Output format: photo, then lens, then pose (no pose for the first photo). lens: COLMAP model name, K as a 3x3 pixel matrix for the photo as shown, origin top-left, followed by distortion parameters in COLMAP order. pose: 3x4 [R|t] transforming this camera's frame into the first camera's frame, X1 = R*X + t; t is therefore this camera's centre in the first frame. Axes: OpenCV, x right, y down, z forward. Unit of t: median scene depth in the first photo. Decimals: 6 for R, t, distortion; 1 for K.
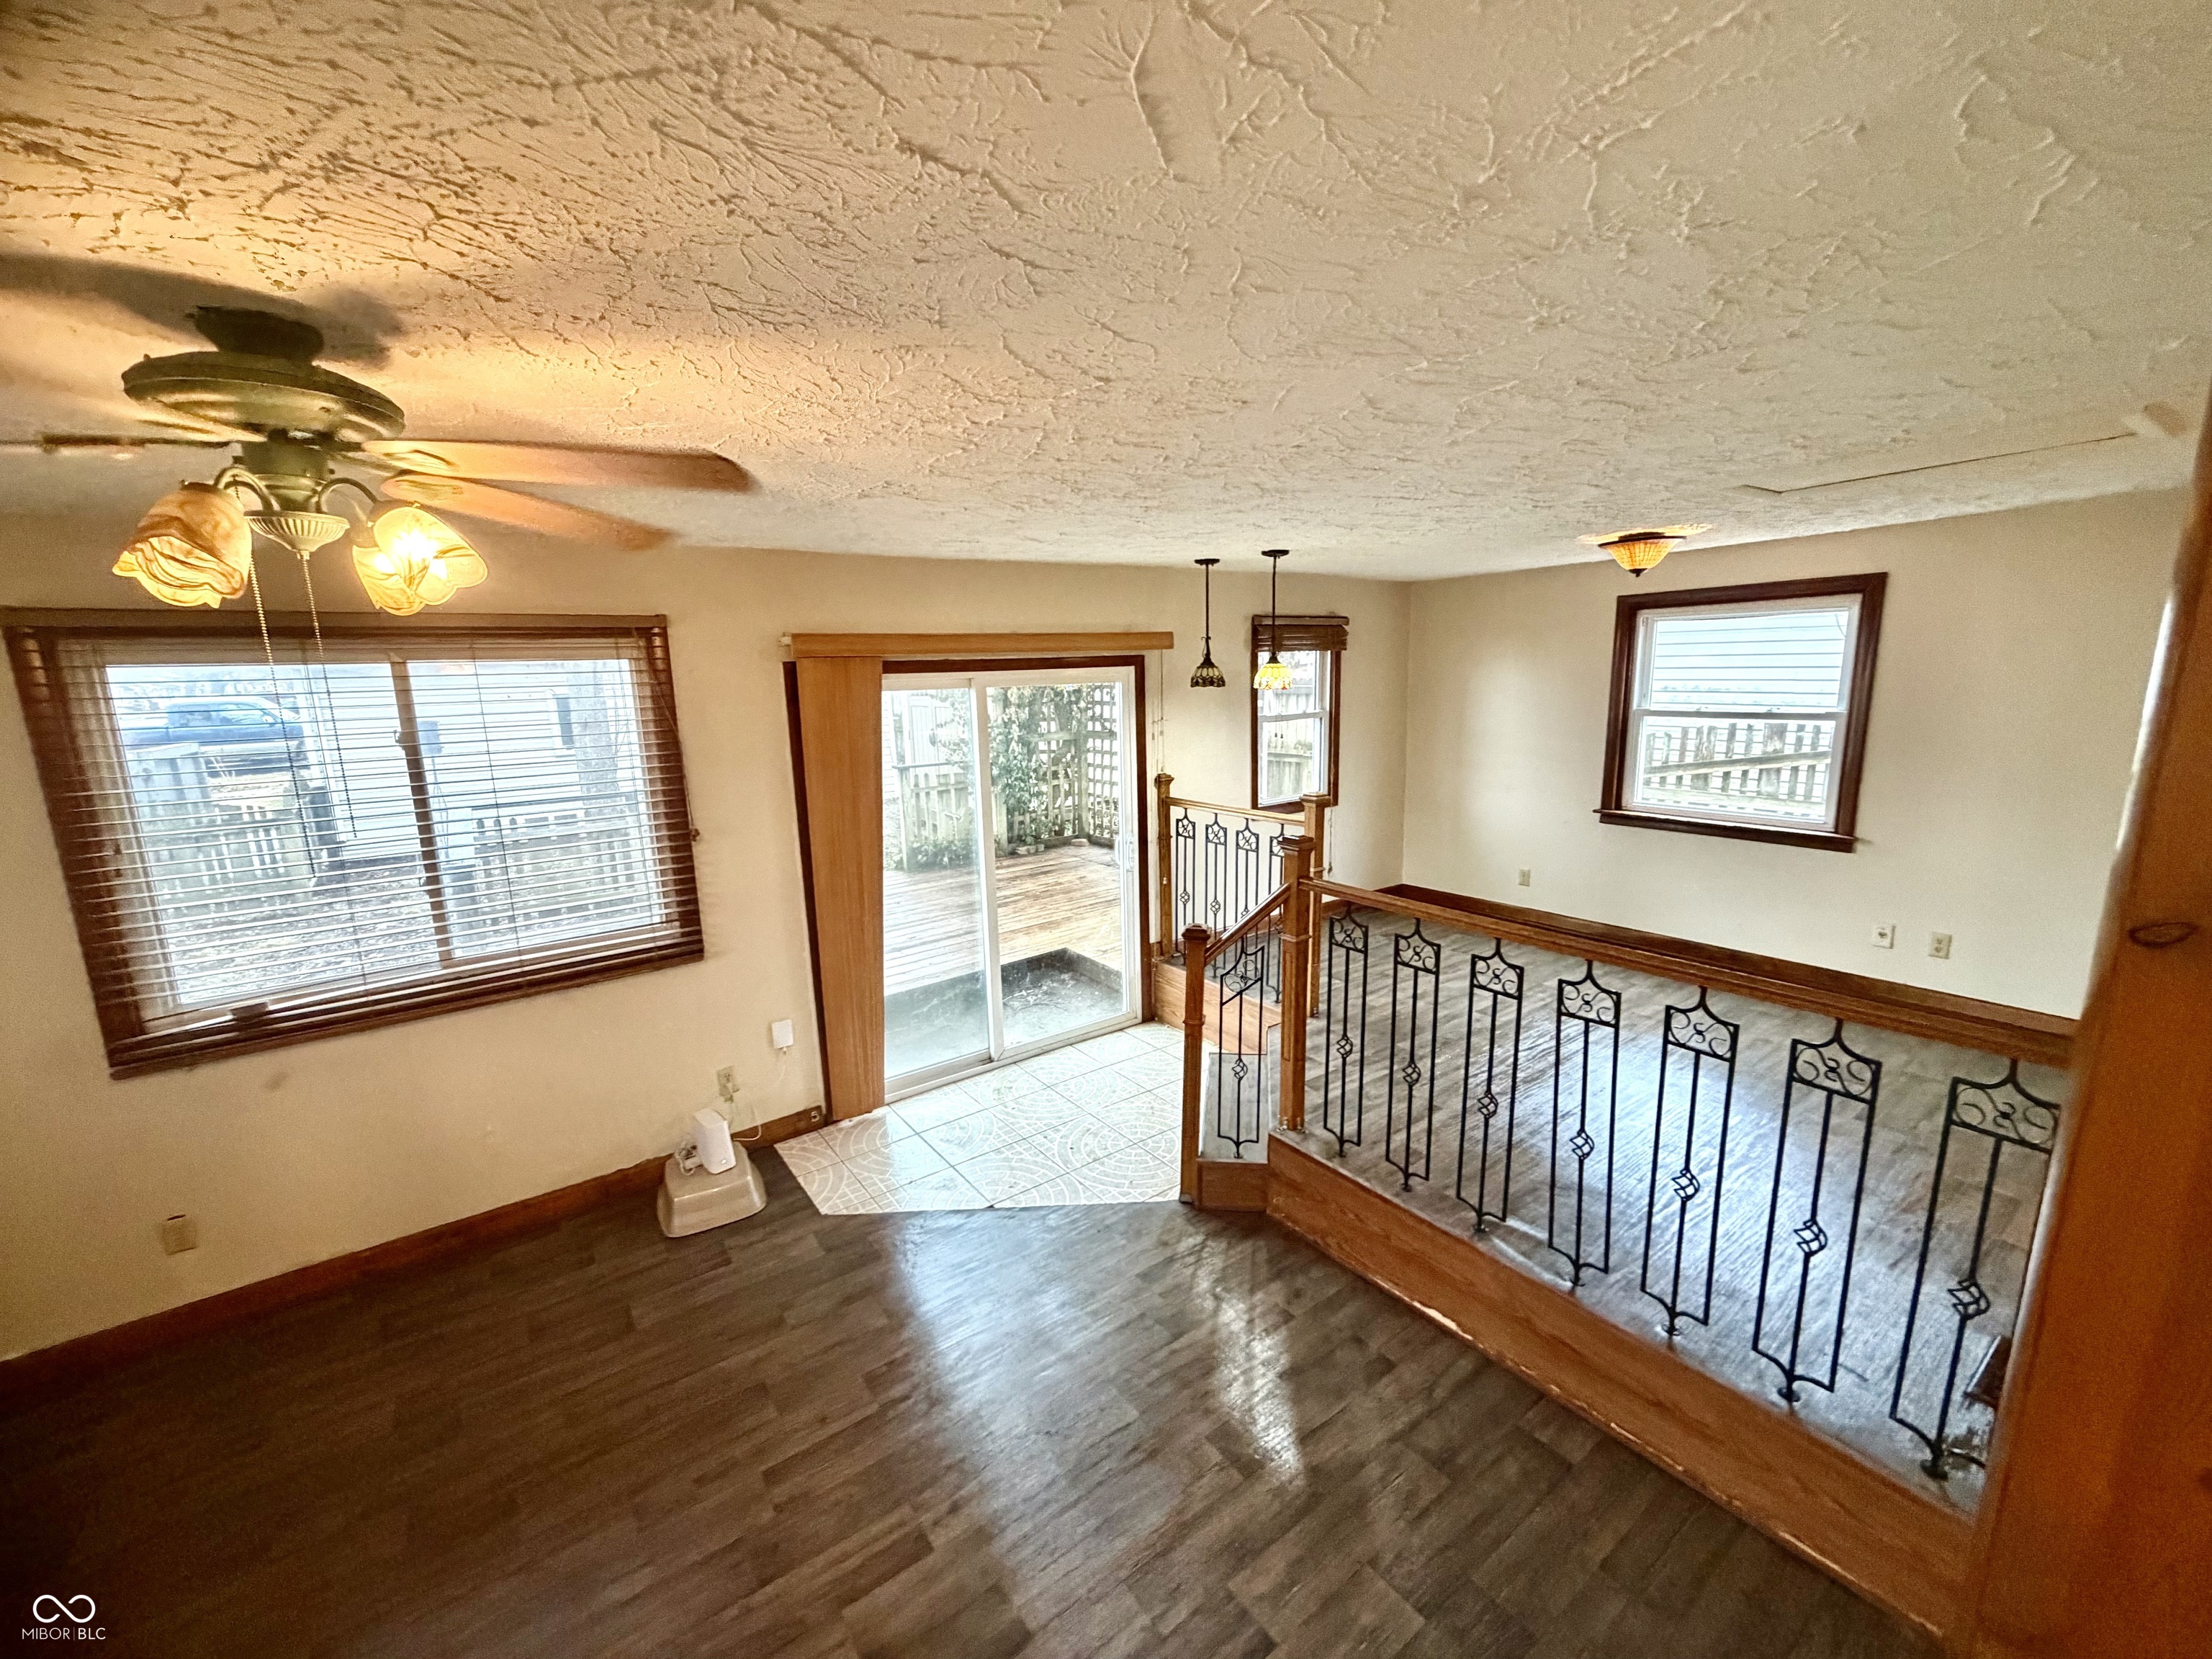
lens RADIAL K [[879.7, 0, 1099.6], [0, 879.7, 832.8], [0, 0, 1]] dist [0.000740, -0.000237]
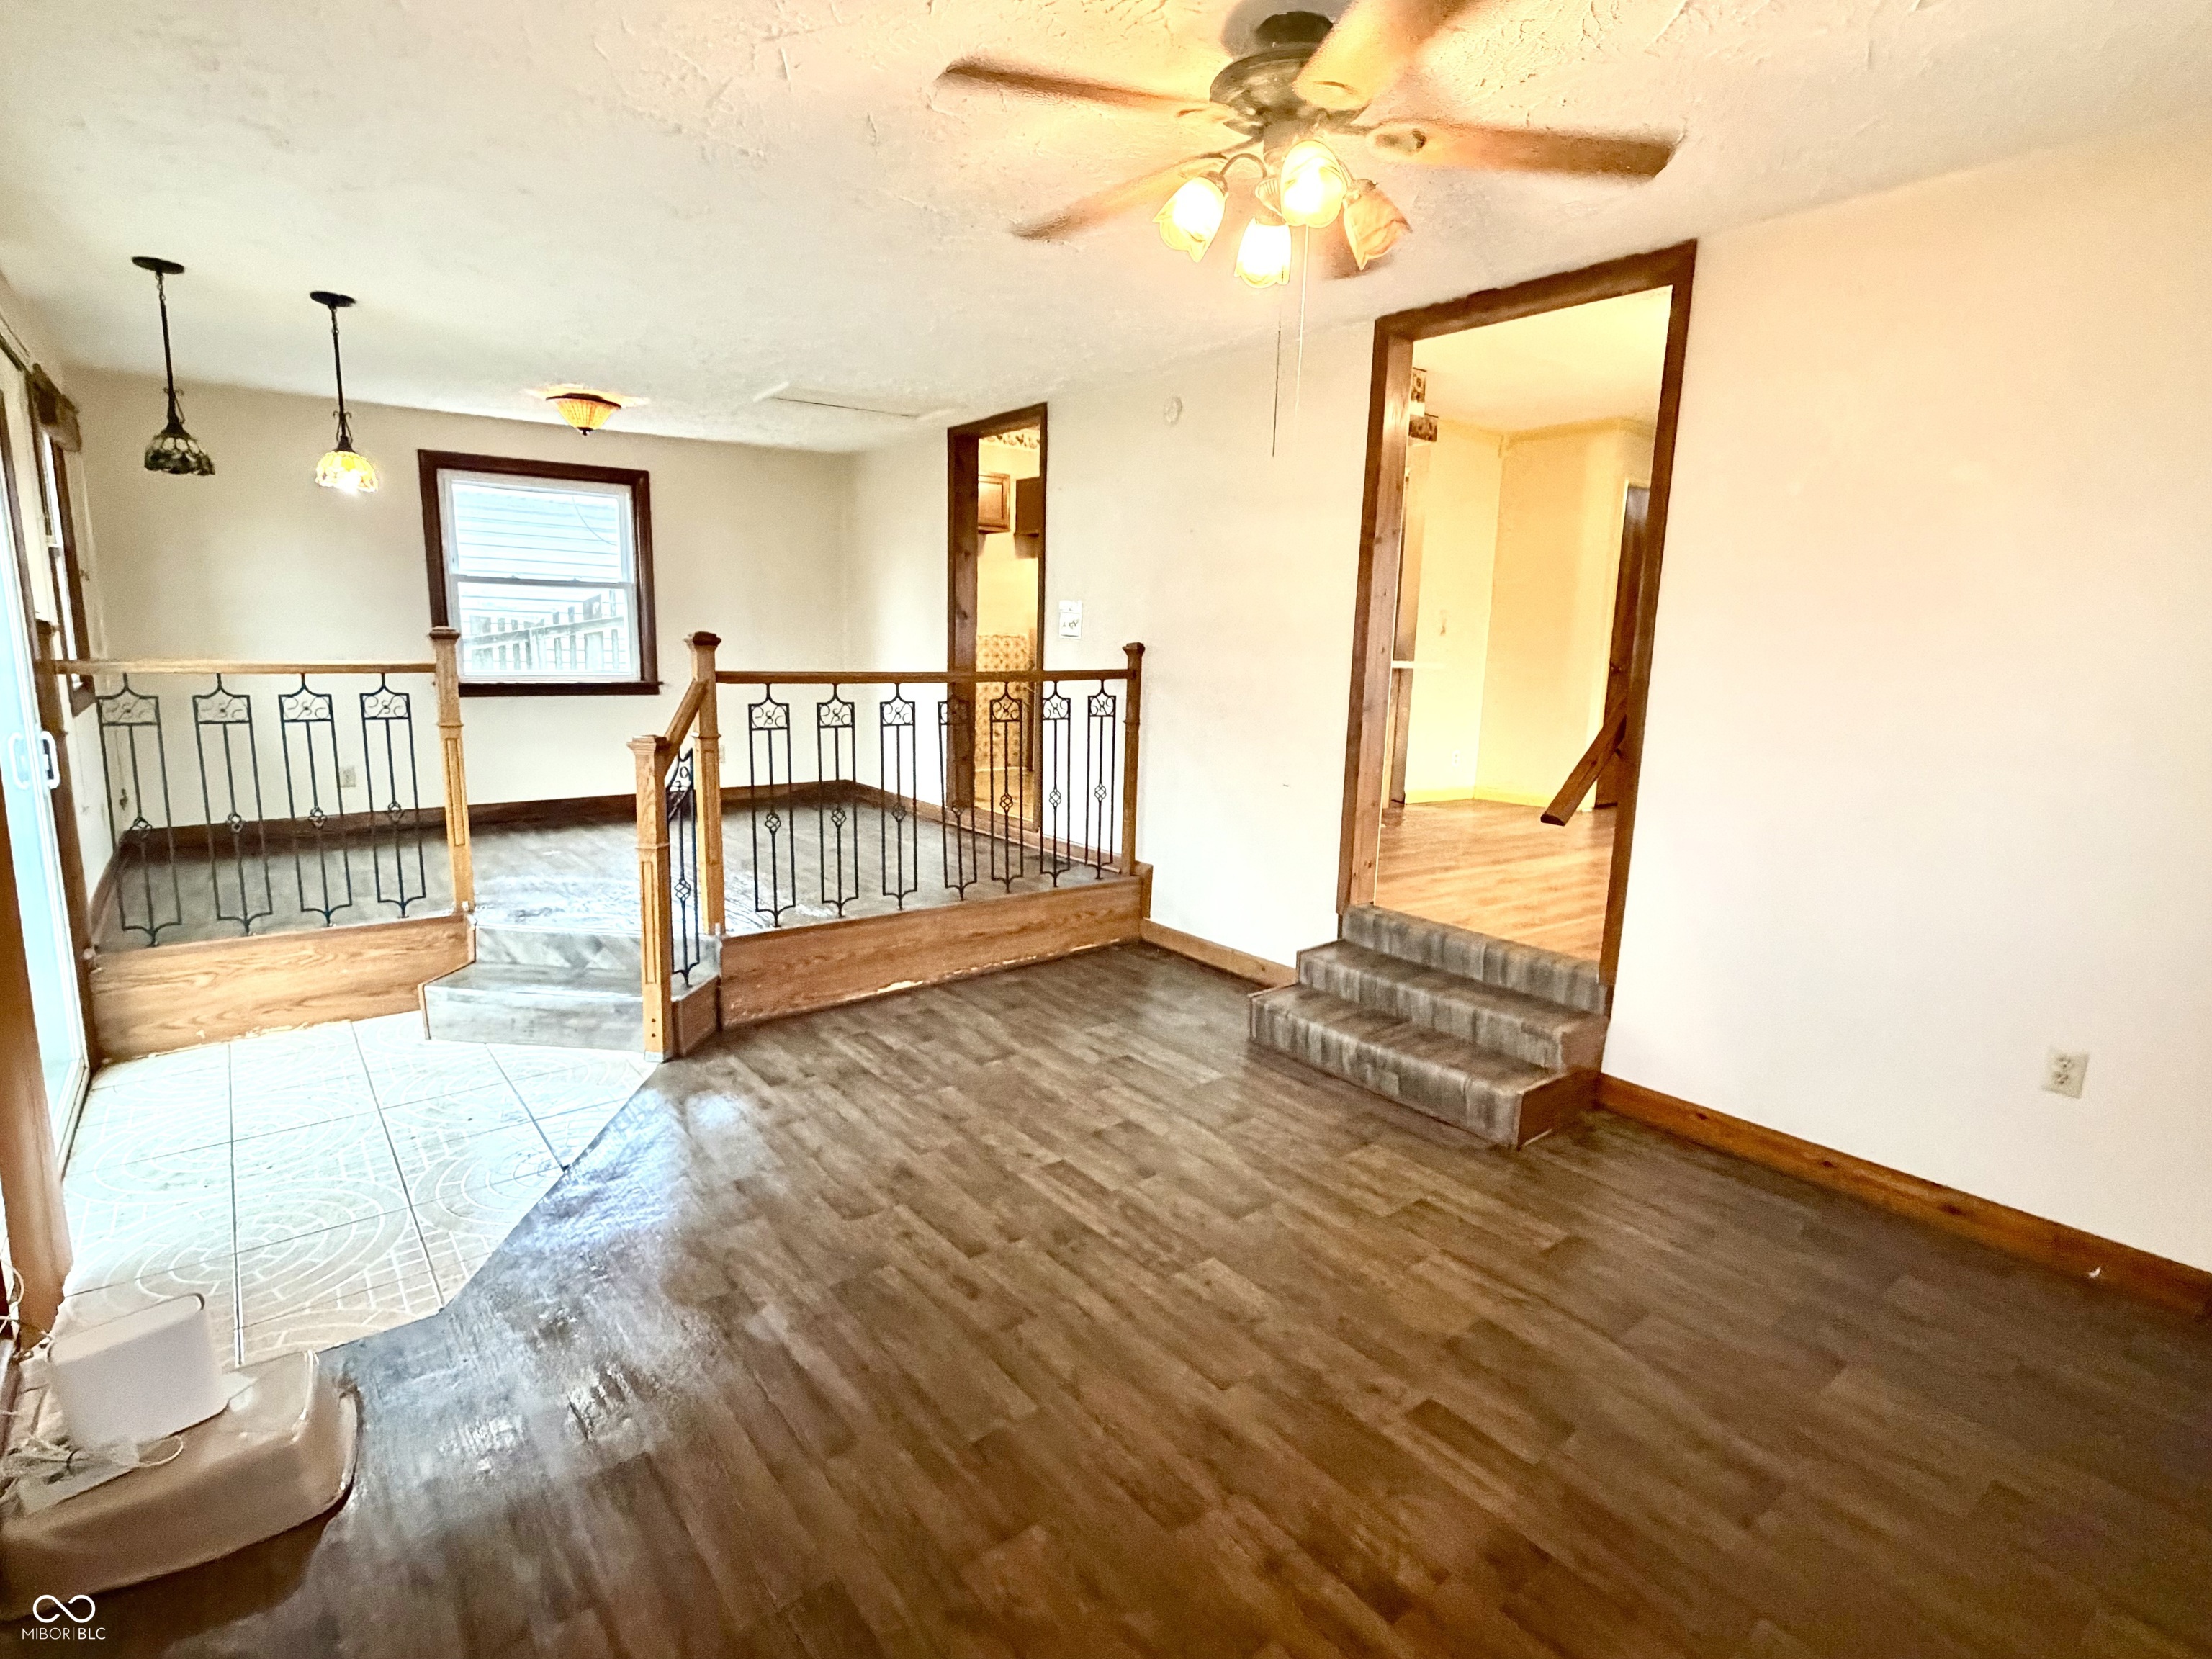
lens RADIAL K [[1118.6, 0, 1100.4], [0, 1118.6, 835.7], [0, 0, 1]] dist [0.002052, -0.000385]
pose [[-0.043012, -0.147128, 0.988182, -0.881195], [0.162077, 0.974967, 0.152215, 0.088094], [-0.985840, 0.166709, -0.018089, 0.489113]]
